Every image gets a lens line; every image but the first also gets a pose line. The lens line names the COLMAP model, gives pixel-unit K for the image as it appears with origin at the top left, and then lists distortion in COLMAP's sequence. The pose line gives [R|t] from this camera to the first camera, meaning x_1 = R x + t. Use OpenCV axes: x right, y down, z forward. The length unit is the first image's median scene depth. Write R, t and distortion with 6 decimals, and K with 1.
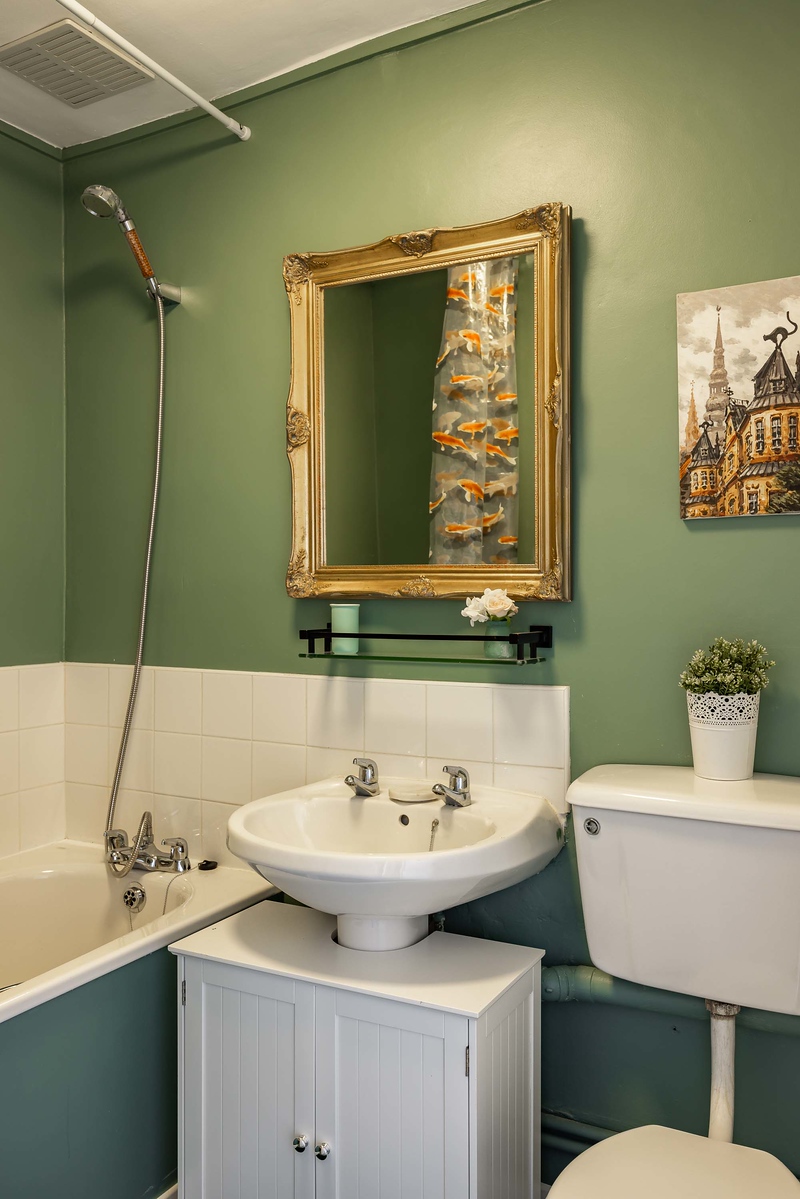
lens RADIAL K [[993.1, 0, 400.0], [0, 993.1, 599.5], [0, 0, 1]] dist [-0.050736, -0.001588]
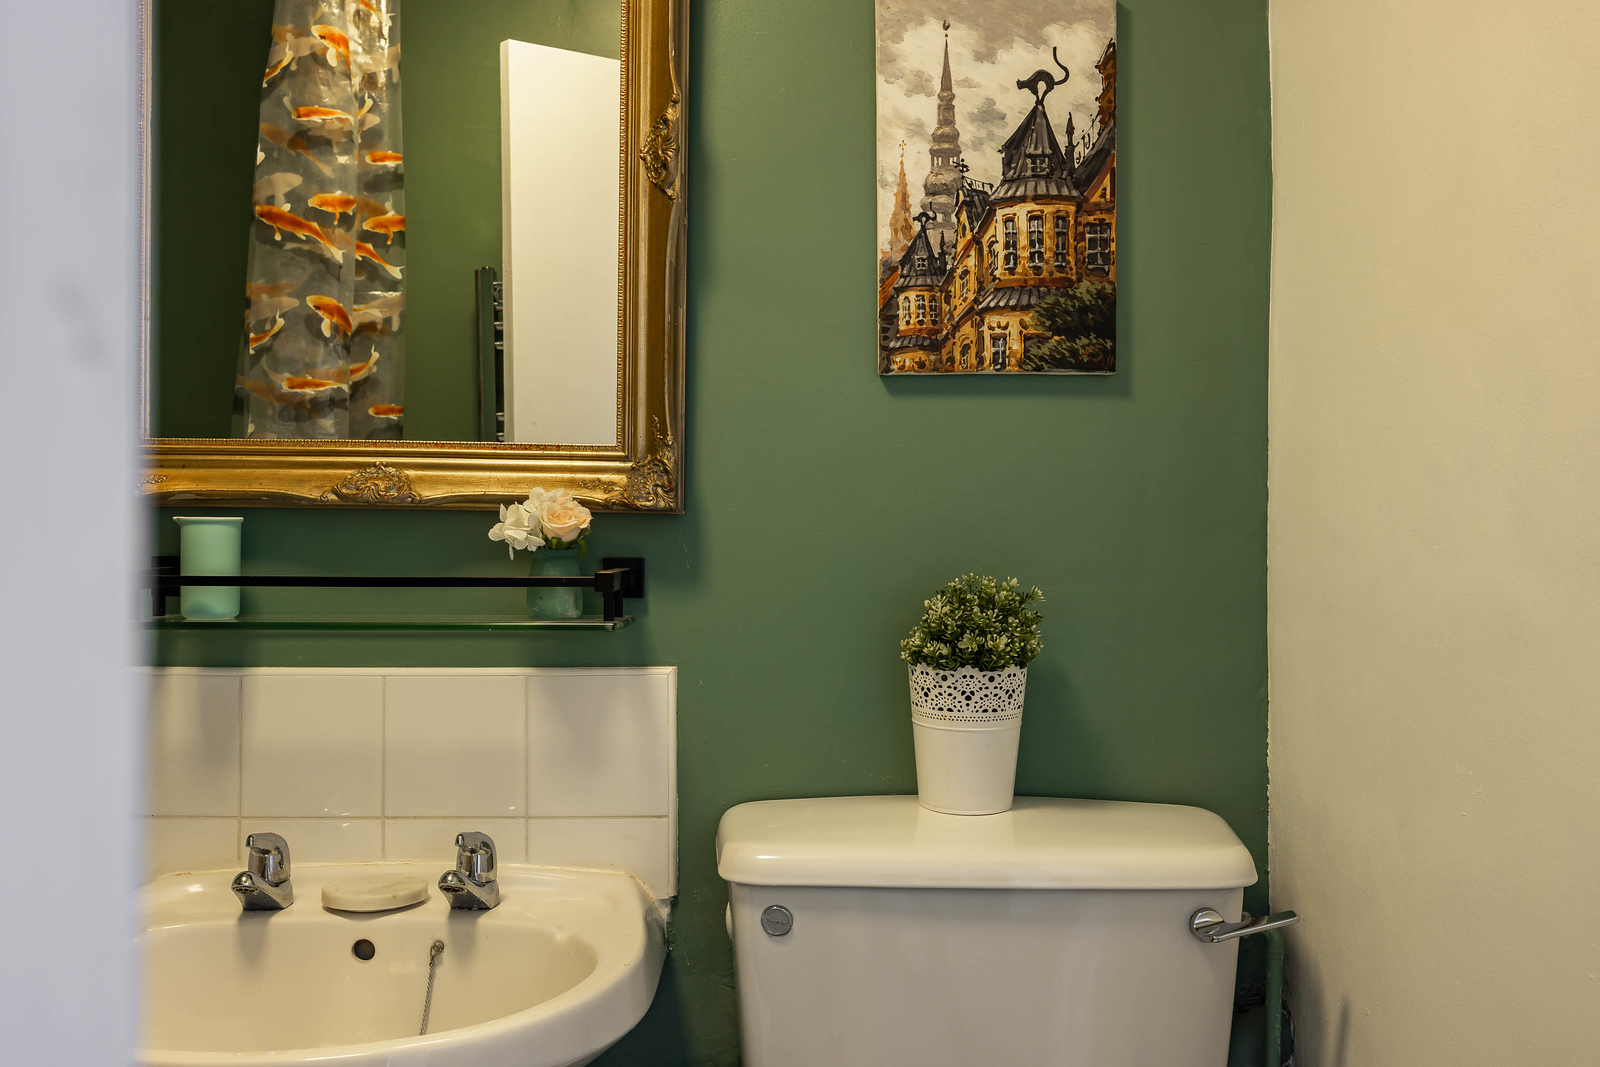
lens RADIAL K [[1472.9, 0, 800.5], [0, 1472.9, 513.4], [0, 0, 1]] dist [-0.001600, -0.118496]
pose [[0.855350, 0.009209, 0.517969, -0.209479], [-0.003909, 0.999928, -0.011322, 0.011676], [-0.518036, 0.007660, 0.855324, 0.276731]]
